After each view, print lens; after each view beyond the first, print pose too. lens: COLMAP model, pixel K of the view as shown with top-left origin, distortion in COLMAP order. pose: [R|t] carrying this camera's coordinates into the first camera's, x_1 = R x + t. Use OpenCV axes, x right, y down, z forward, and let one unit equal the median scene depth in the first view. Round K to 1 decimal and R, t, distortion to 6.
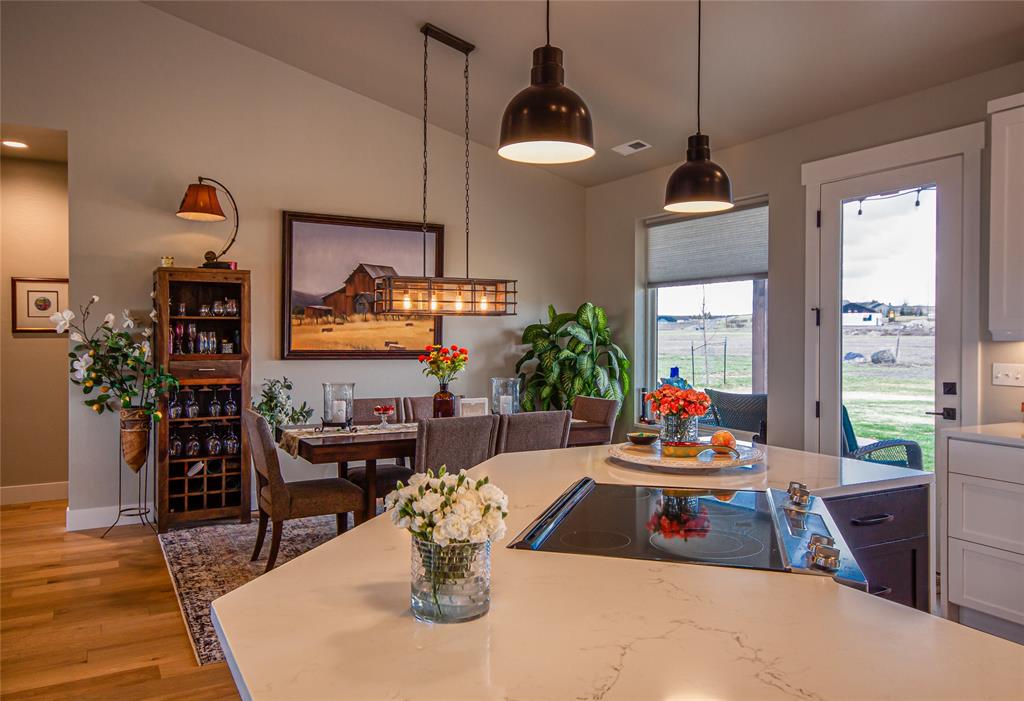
lens RADIAL K [[731.4, 0, 512.5], [0, 731.4, 348.2], [0, 0, 1]] dist [-0.001390, 0.006132]
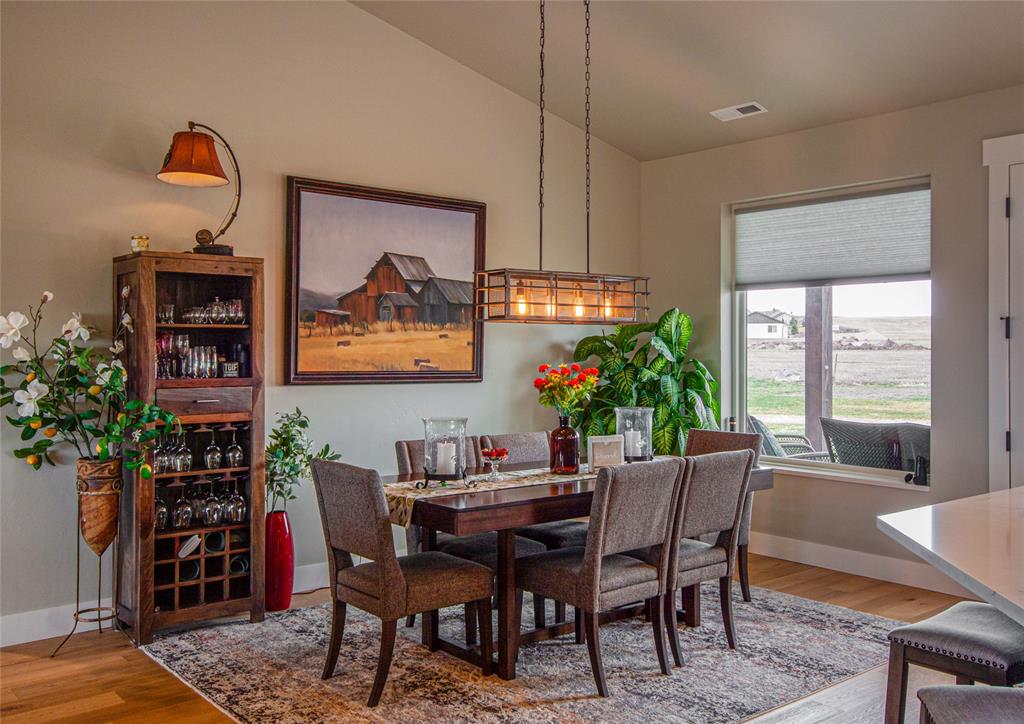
lens RADIAL K [[905.3, 0, 511.2], [0, 905.3, 355.7], [0, 0, 1]] dist [0.004735, -0.002071]
pose [[0.981760, -0.002137, 0.190111, -0.293058], [0.004213, 0.999936, -0.010517, -0.003129], [-0.190076, 0.011126, 0.981706, 0.105924]]
